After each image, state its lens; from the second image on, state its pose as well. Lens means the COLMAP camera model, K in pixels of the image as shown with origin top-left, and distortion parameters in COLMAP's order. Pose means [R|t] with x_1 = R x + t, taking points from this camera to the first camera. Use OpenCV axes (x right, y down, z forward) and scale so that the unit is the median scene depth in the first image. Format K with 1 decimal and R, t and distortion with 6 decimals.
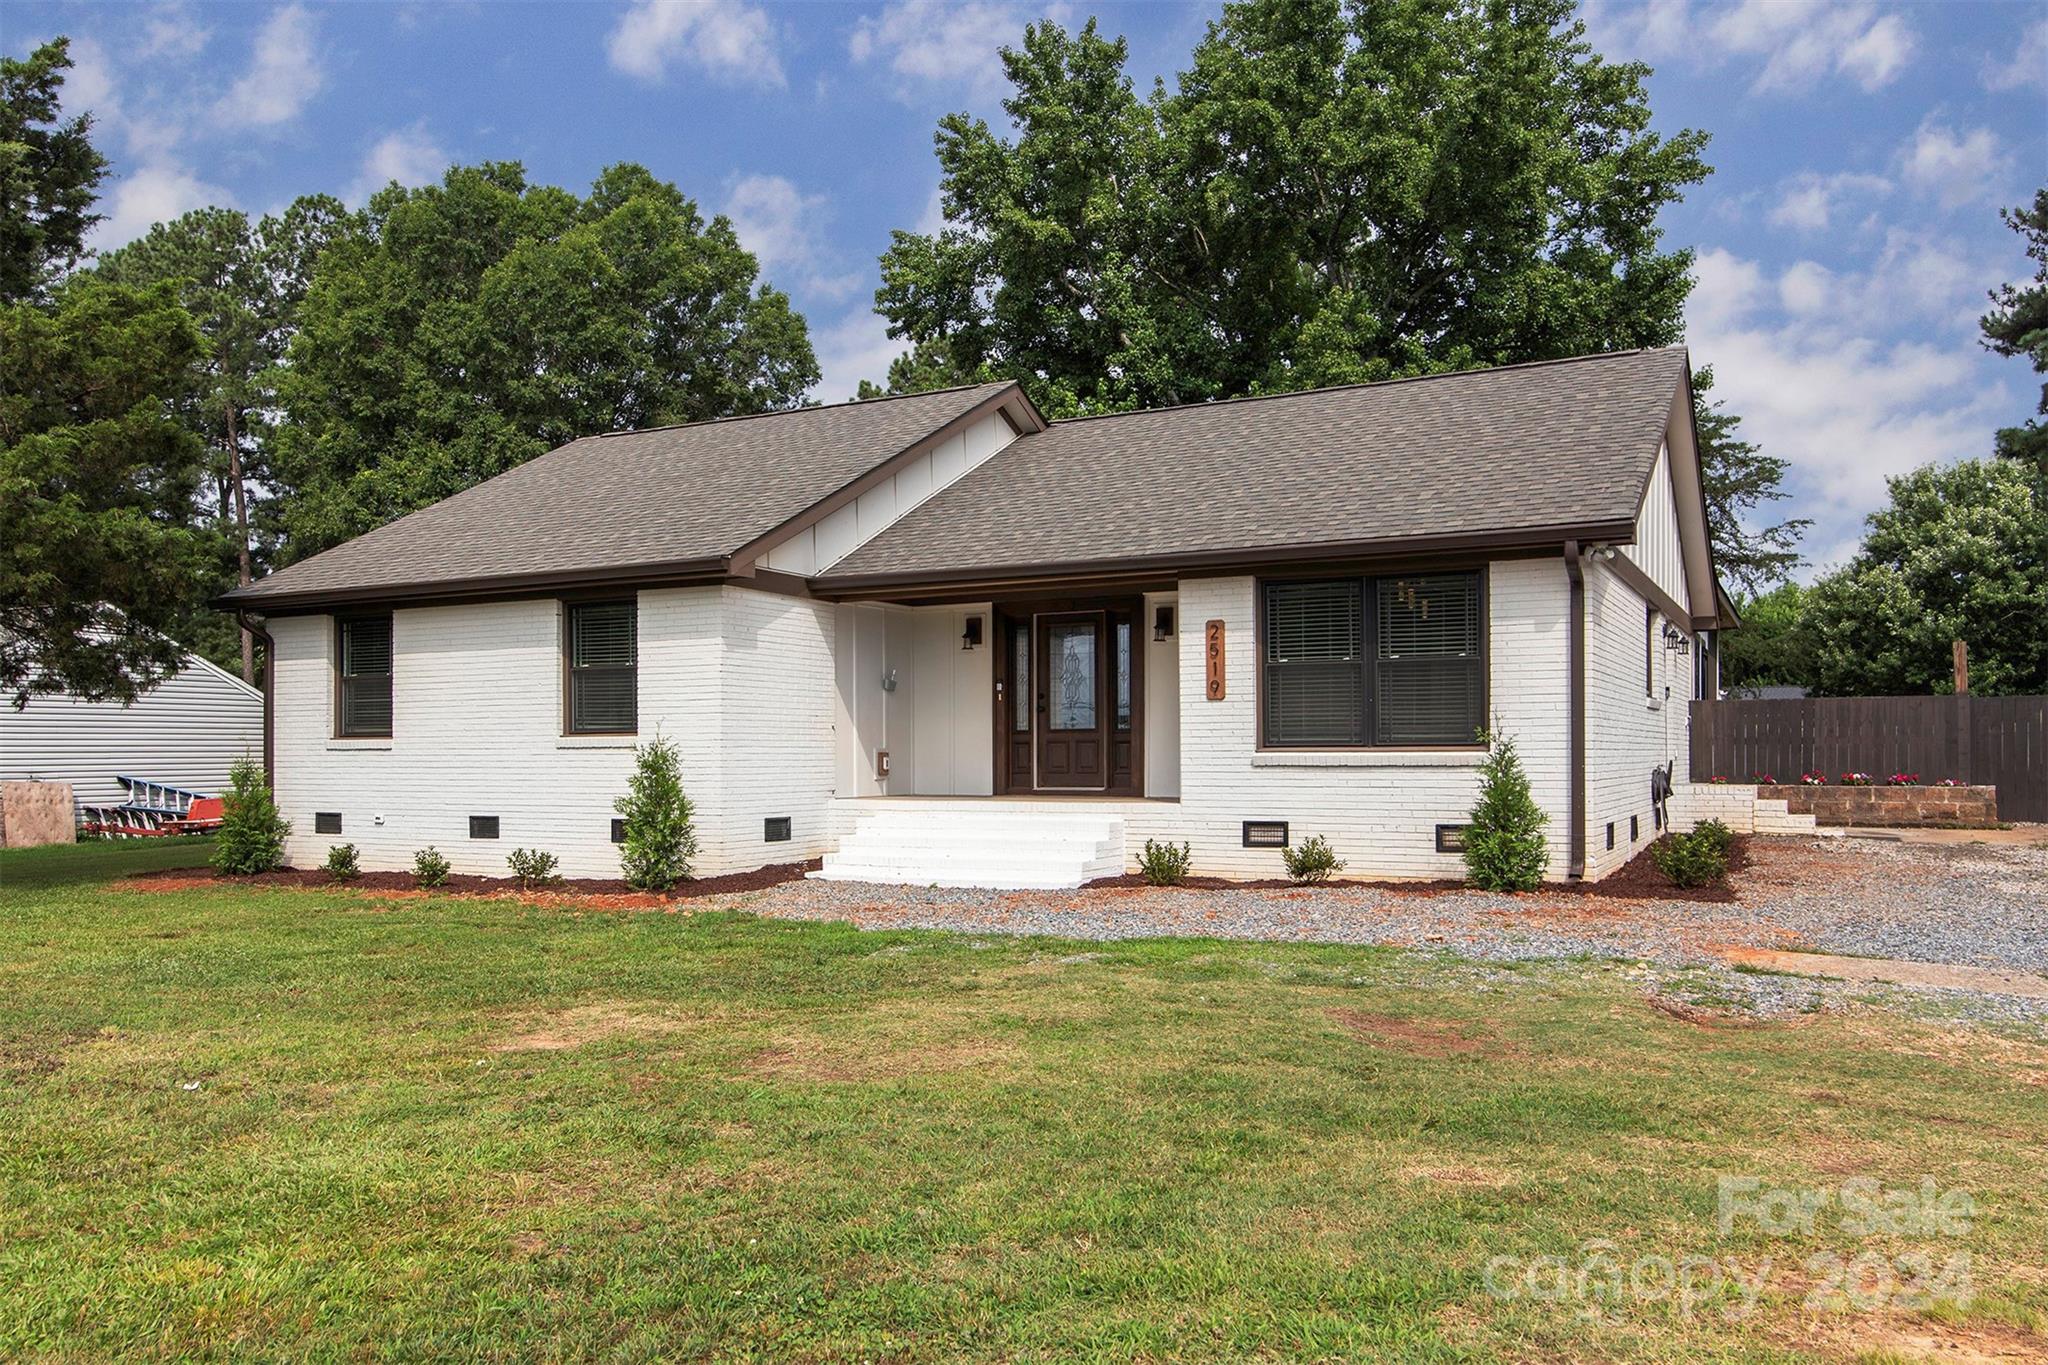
lens RADIAL K [[1522.0, 0, 1024.0], [0, 1522.0, 682.5], [0, 0, 1]] dist [-0.005216, -0.003263]
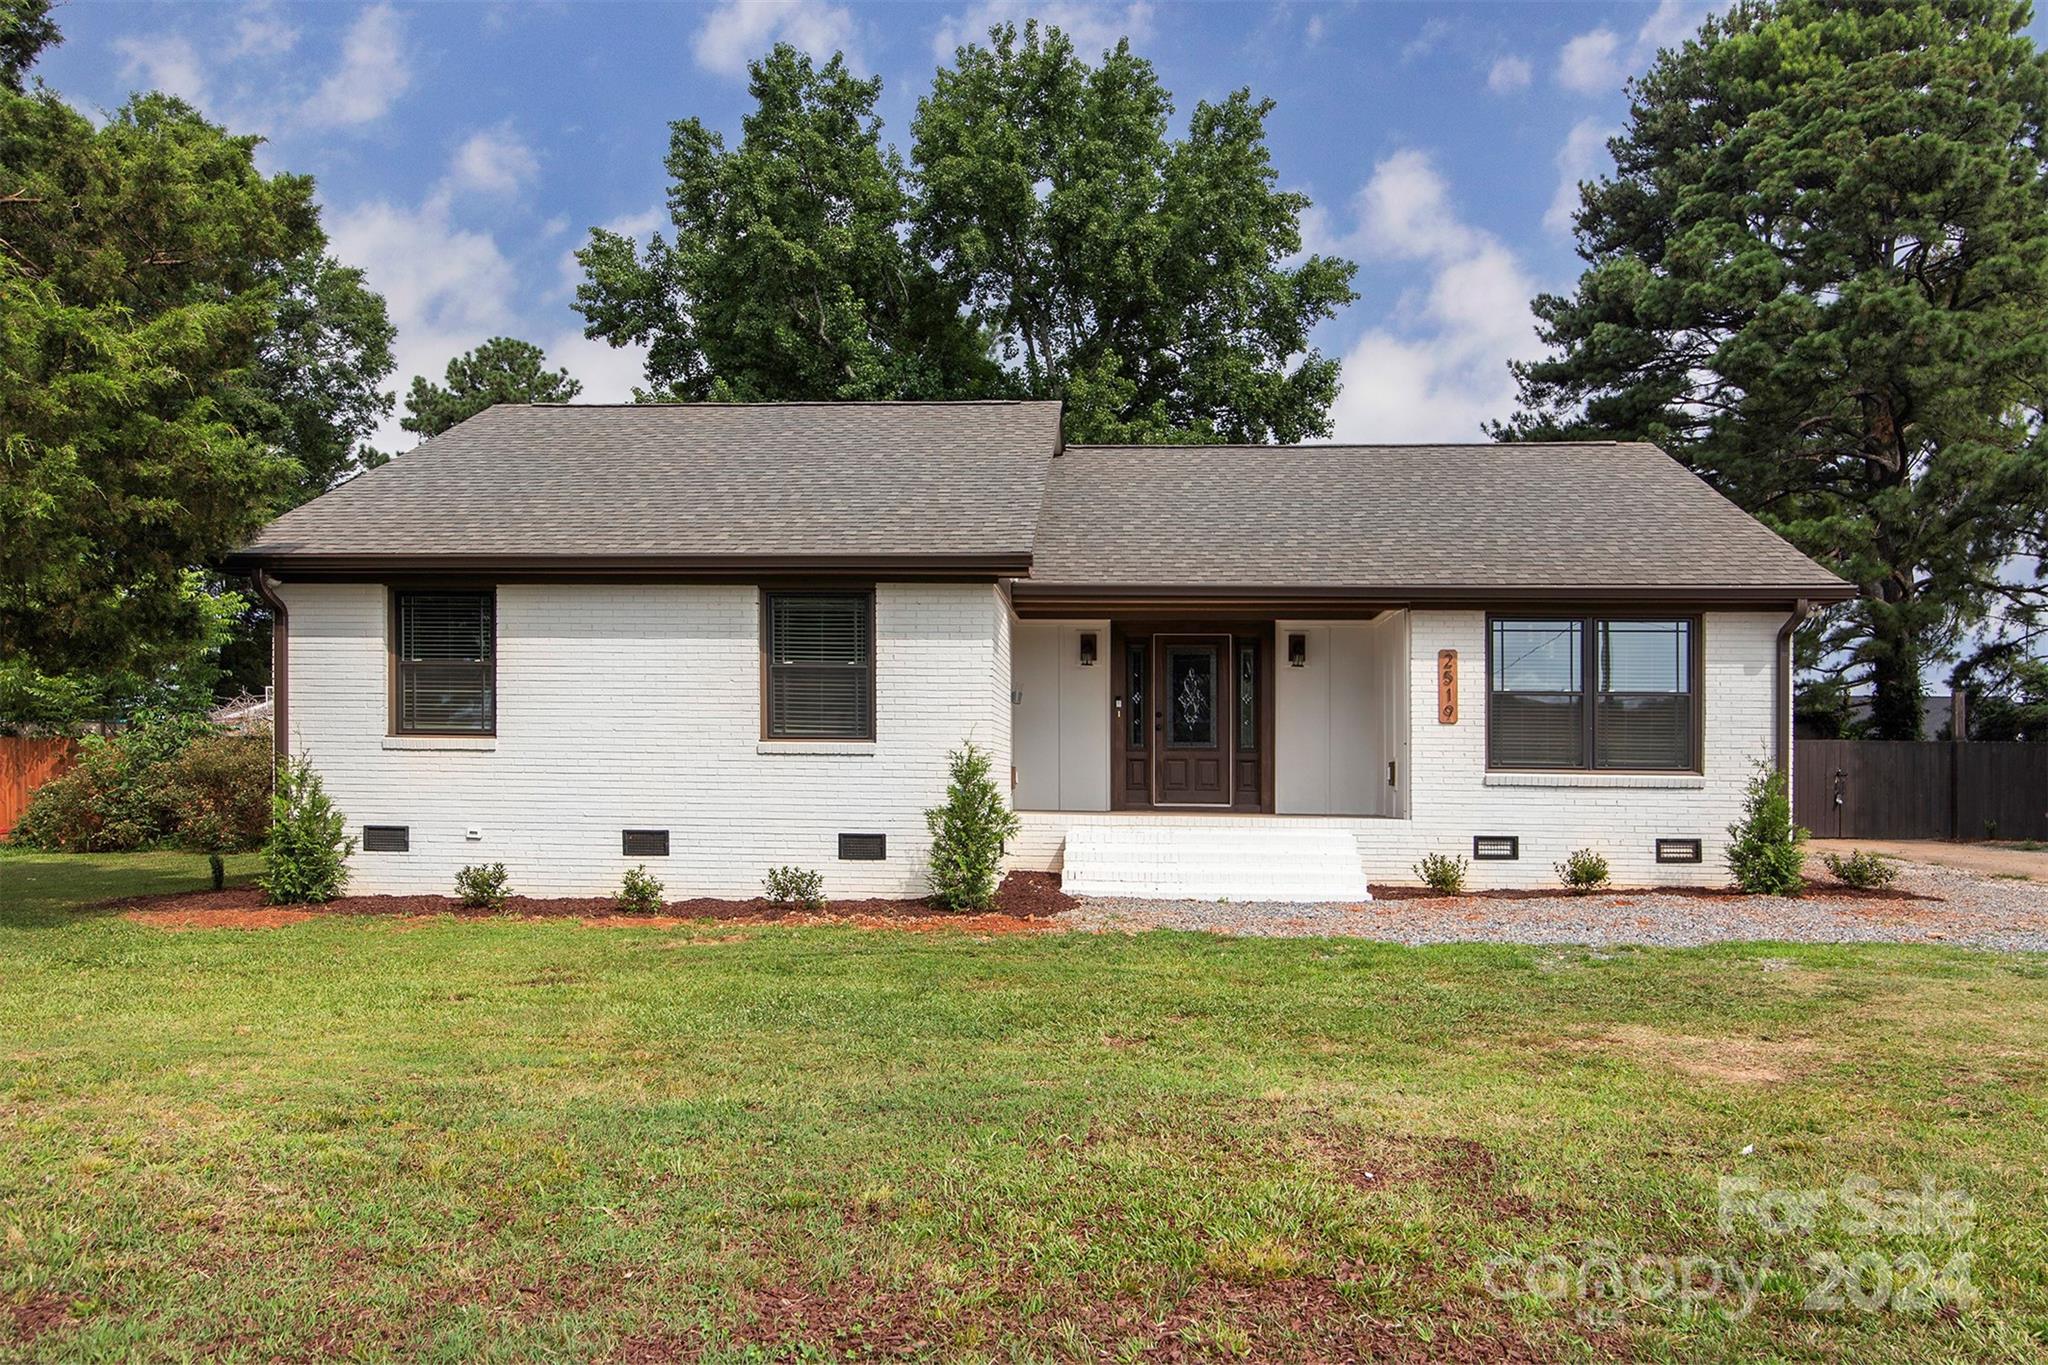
lens RADIAL K [[1385.8, 0, 1023.9], [0, 1385.8, 744.8], [0, 0, 1]] dist [0.006589, 0.003782]
pose [[0.915765, 0.026141, 0.400864, -0.454135], [-0.036118, 0.999197, 0.017351, 0.016923], [-0.400088, -0.030368, 0.915973, 0.183492]]
